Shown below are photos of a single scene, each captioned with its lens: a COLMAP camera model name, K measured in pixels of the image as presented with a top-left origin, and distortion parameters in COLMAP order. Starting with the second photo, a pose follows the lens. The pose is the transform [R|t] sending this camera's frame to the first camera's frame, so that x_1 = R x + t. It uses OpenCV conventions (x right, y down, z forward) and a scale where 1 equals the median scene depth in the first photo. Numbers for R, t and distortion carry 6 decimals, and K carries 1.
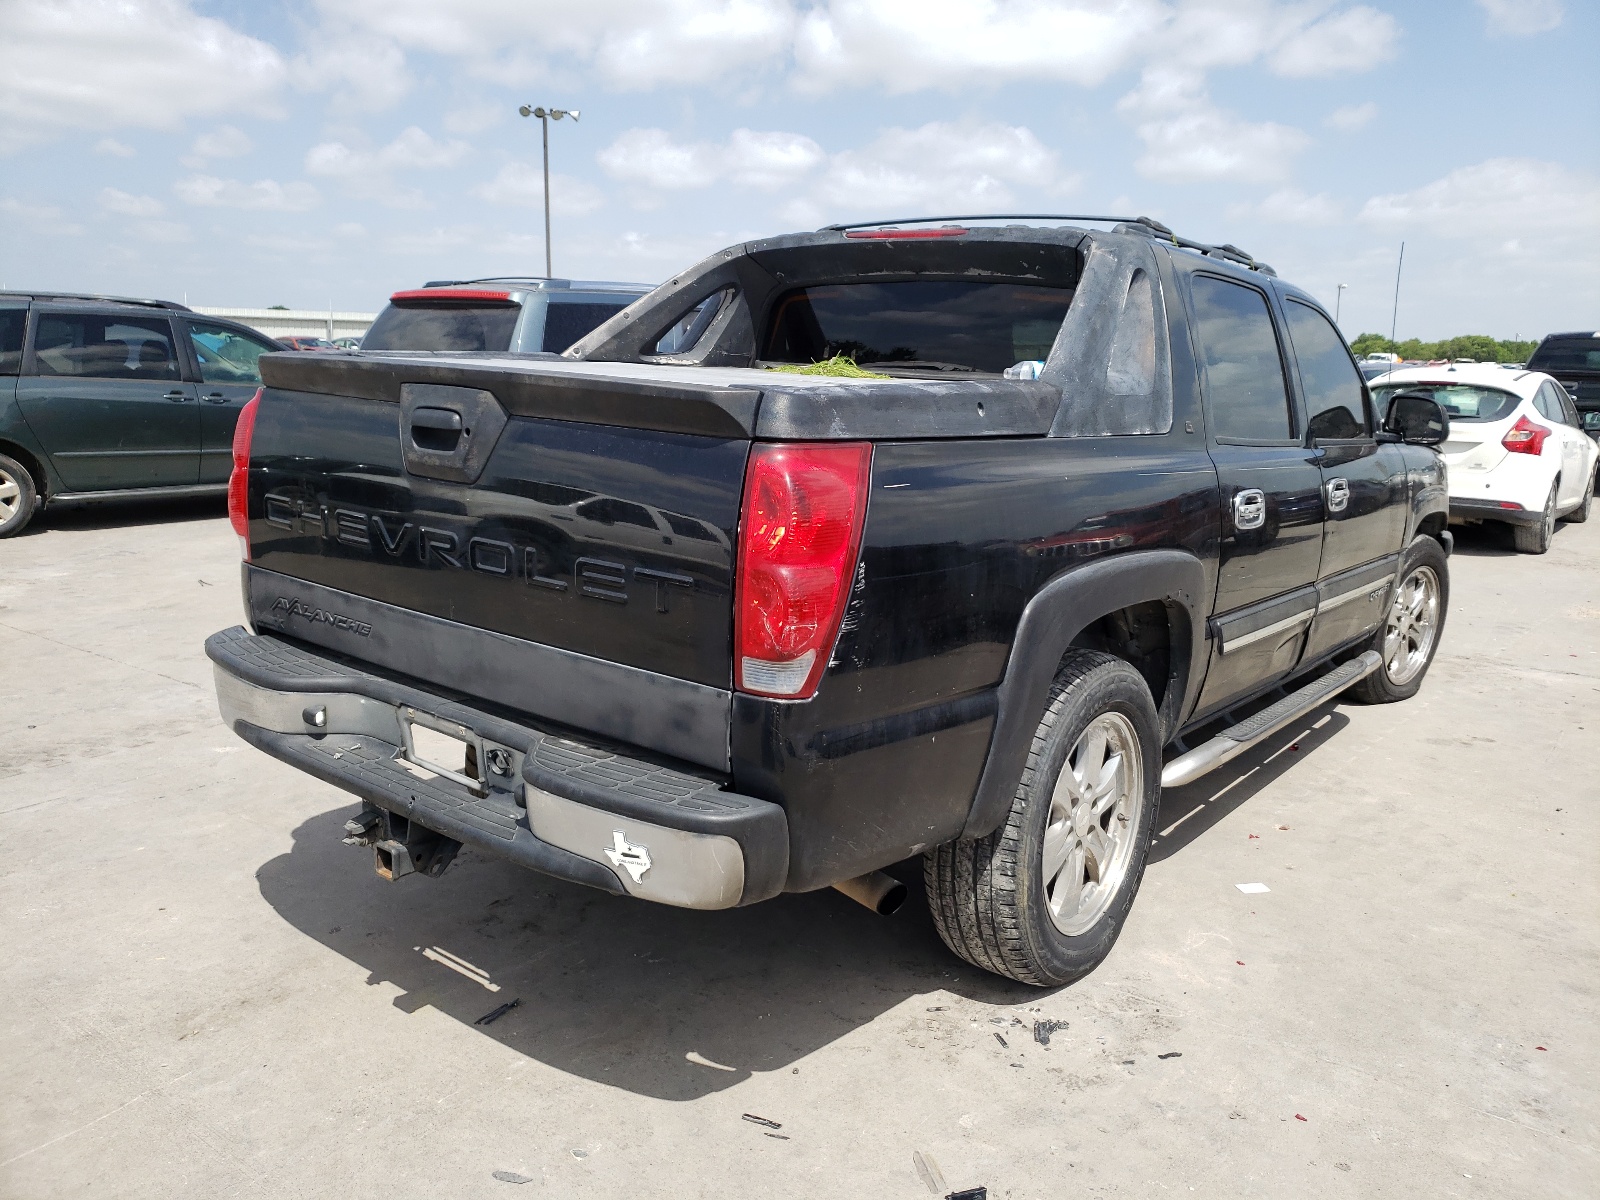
lens RADIAL K [[1226.3, 0, 800.0], [0, 1226.3, 600.0], [0, 0, 1]] dist [0.041053, 0.000992]
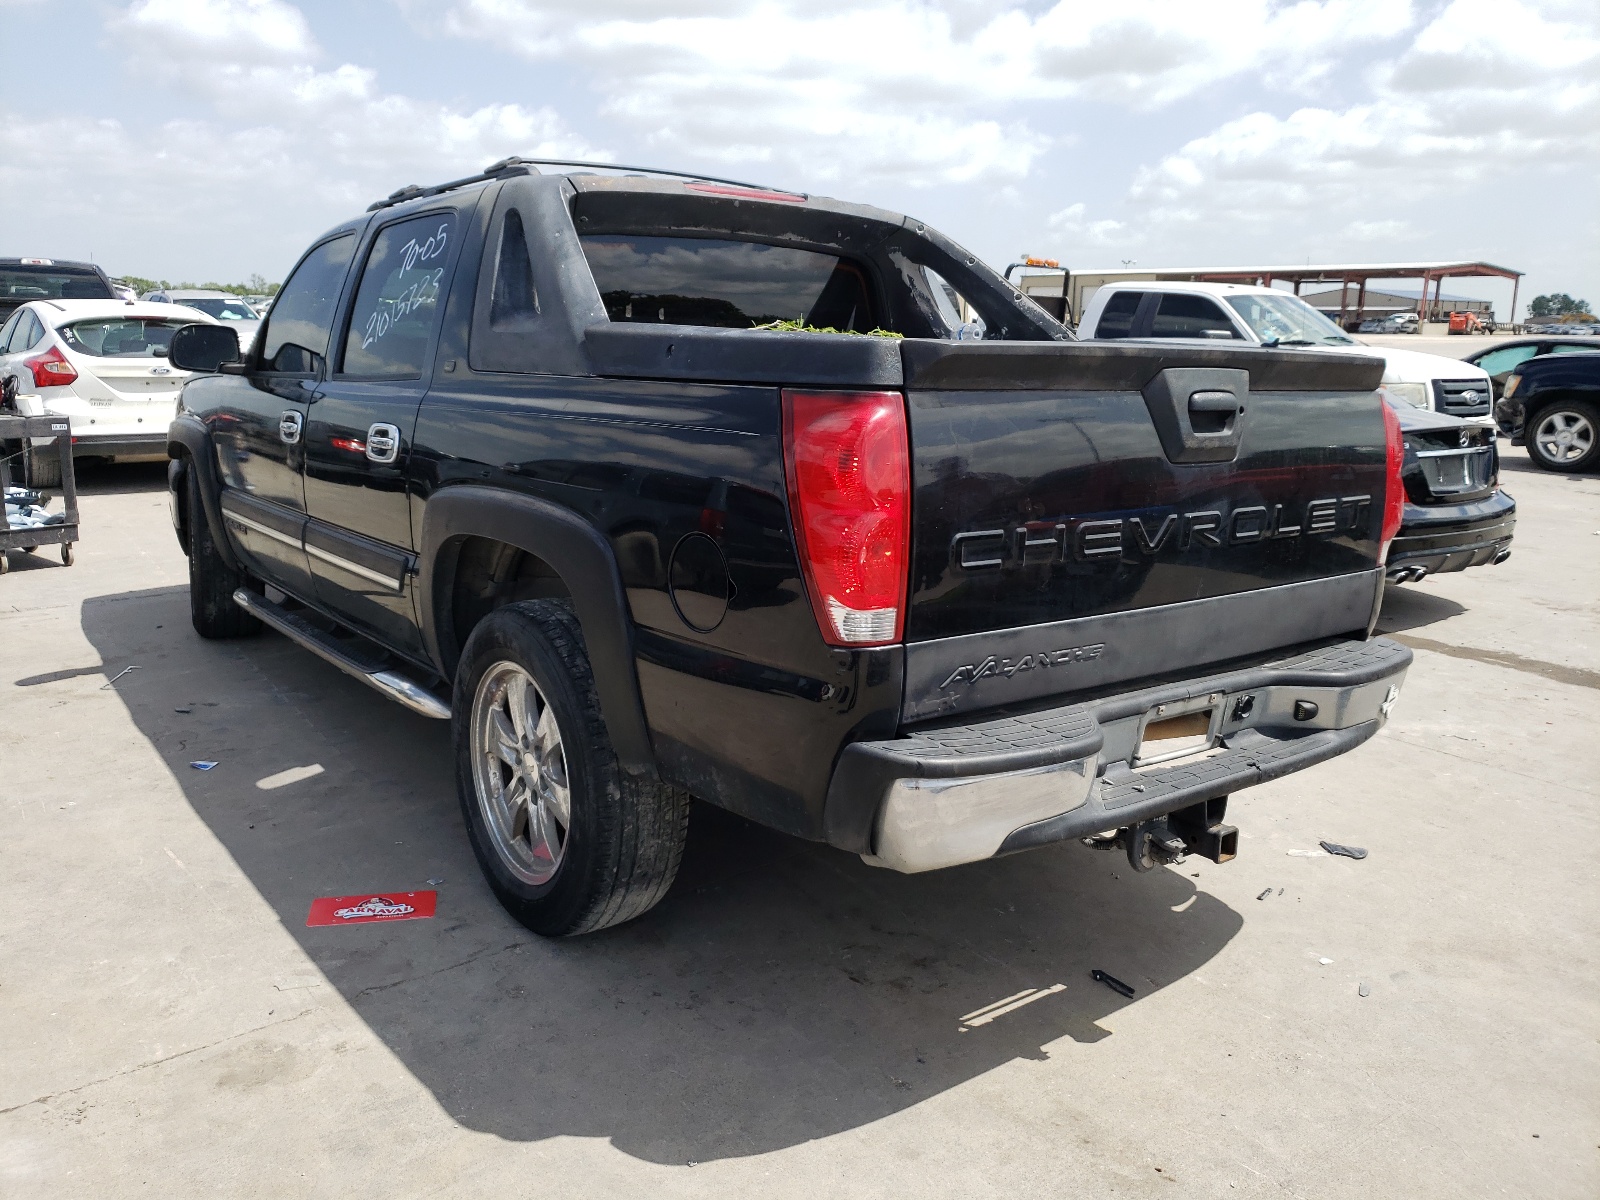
lens RADIAL K [[1234.8, 0, 800.0], [0, 1234.8, 600.0], [0, 0, 1]] dist [0.011978, 0.000594]
pose [[0.257268, -0.230390, 0.938474, -1.085664], [0.171687, 0.966610, 0.190232, -0.191072], [-0.950966, 0.112184, 0.288233, 0.833021]]
